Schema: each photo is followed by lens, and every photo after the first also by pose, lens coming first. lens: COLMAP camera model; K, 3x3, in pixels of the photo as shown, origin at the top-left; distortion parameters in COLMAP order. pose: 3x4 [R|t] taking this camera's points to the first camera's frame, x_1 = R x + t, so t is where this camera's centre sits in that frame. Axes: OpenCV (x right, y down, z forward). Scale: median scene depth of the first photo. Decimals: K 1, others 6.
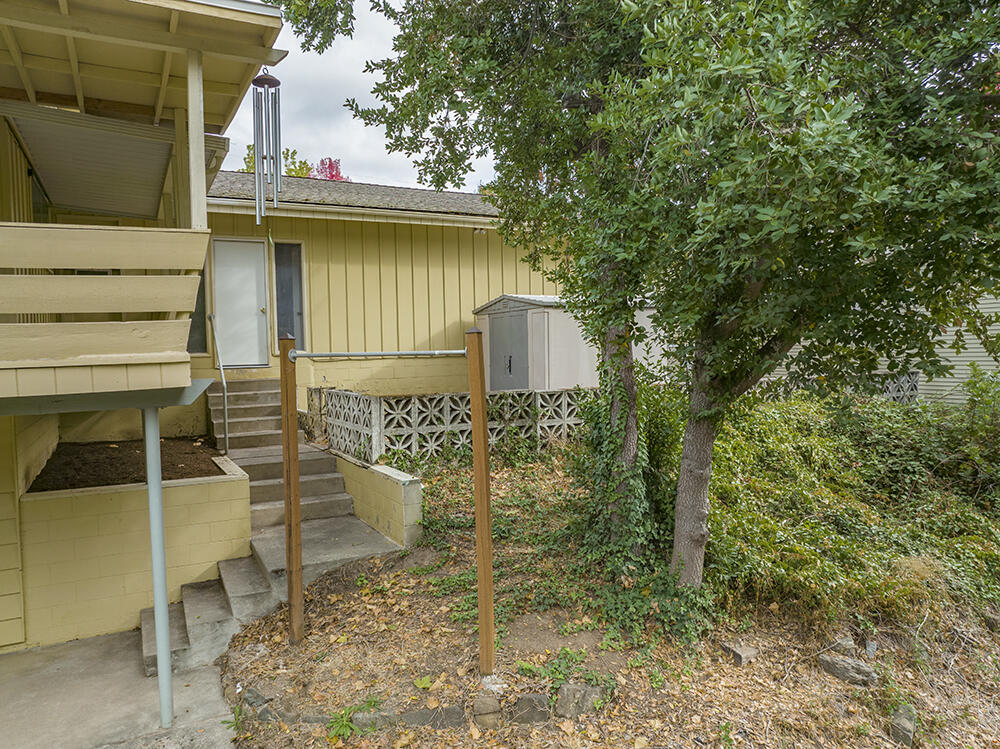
lens RADIAL K [[703.2, 0, 496.7], [0, 703.2, 374.0], [0, 0, 1]] dist [-0.039215, 0.009859]
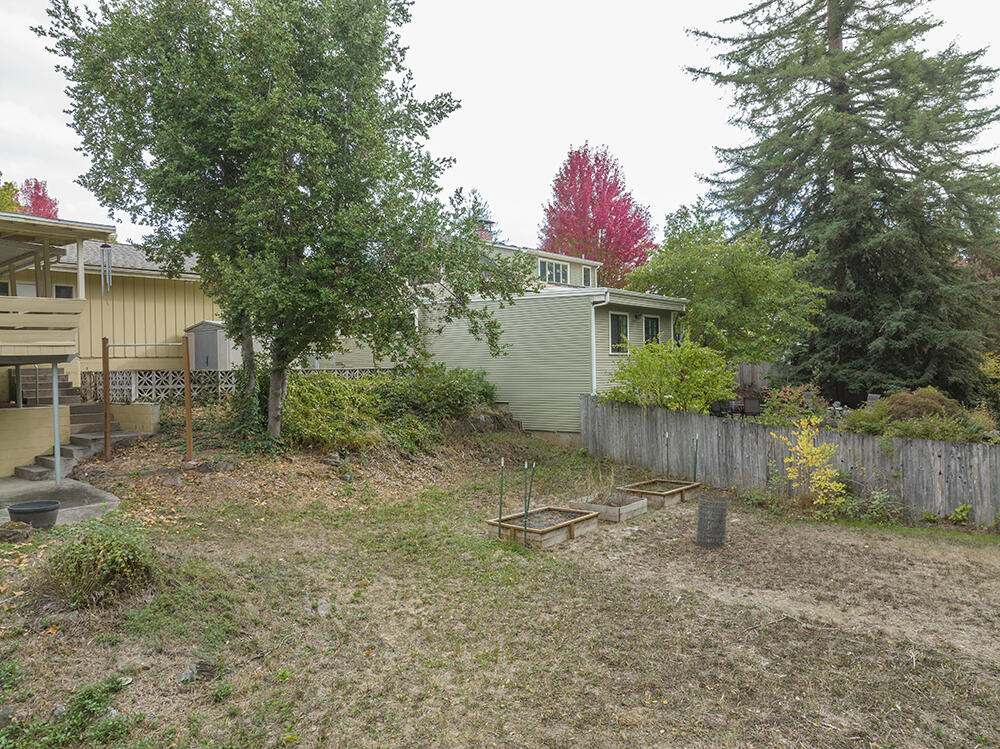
lens RADIAL K [[703.2, 0, 496.7], [0, 703.2, 374.0], [0, 0, 1]] dist [-0.039215, 0.009859]
pose [[0.925796, -0.000288, 0.378022, 0.046174], [0.012633, 0.999465, -0.030178, 0.128893], [-0.377811, 0.032714, 0.925304, -1.407082]]
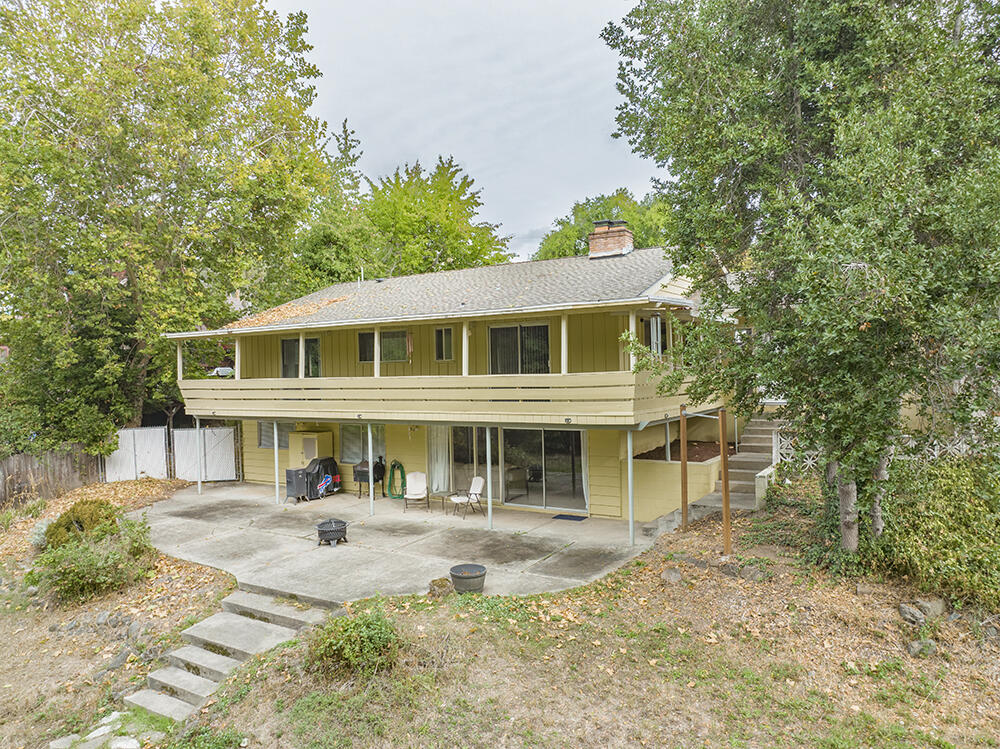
lens RADIAL K [[703.2, 0, 496.7], [0, 703.2, 374.0], [0, 0, 1]] dist [-0.039215, 0.009859]
pose [[0.501511, 0.020476, -0.864909, 1.120208], [-0.017396, 0.999756, 0.013581, -0.138481], [0.864977, 0.008234, 0.501745, -0.589074]]
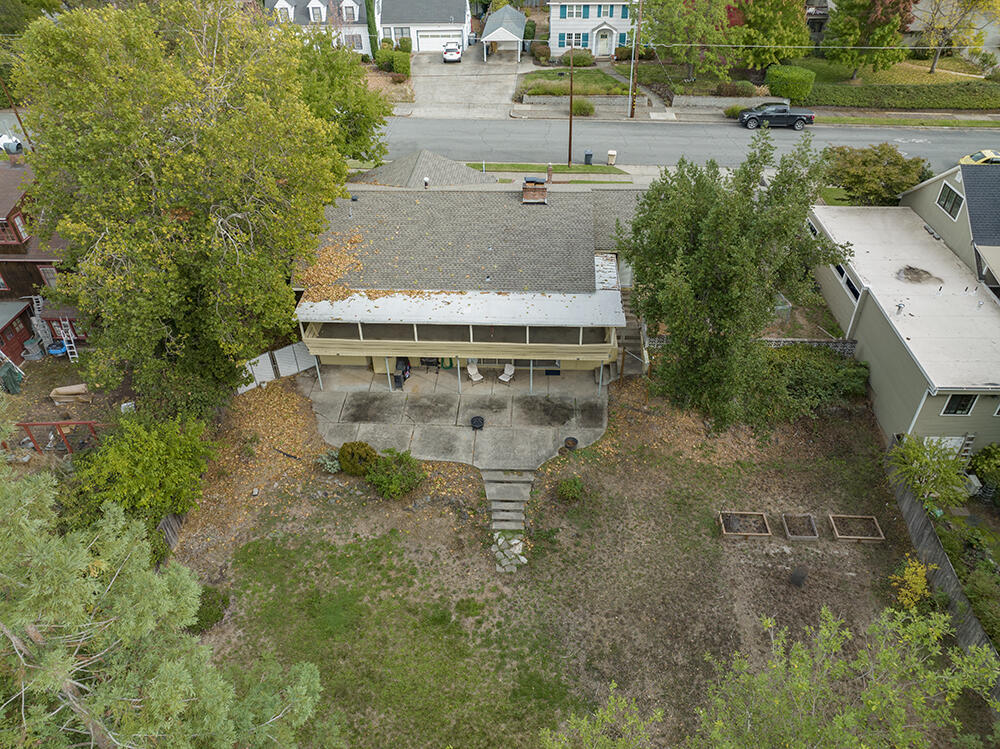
lens RADIAL K [[703.2, 0, 496.7], [0, 703.2, 374.0], [0, 0, 1]] dist [-0.039215, 0.009859]
pose [[0.853111, 0.321688, -0.410752, 0.966788], [-0.019273, 0.806185, 0.591349, -2.525551], [0.521373, -0.496570, 0.693966, -2.845907]]
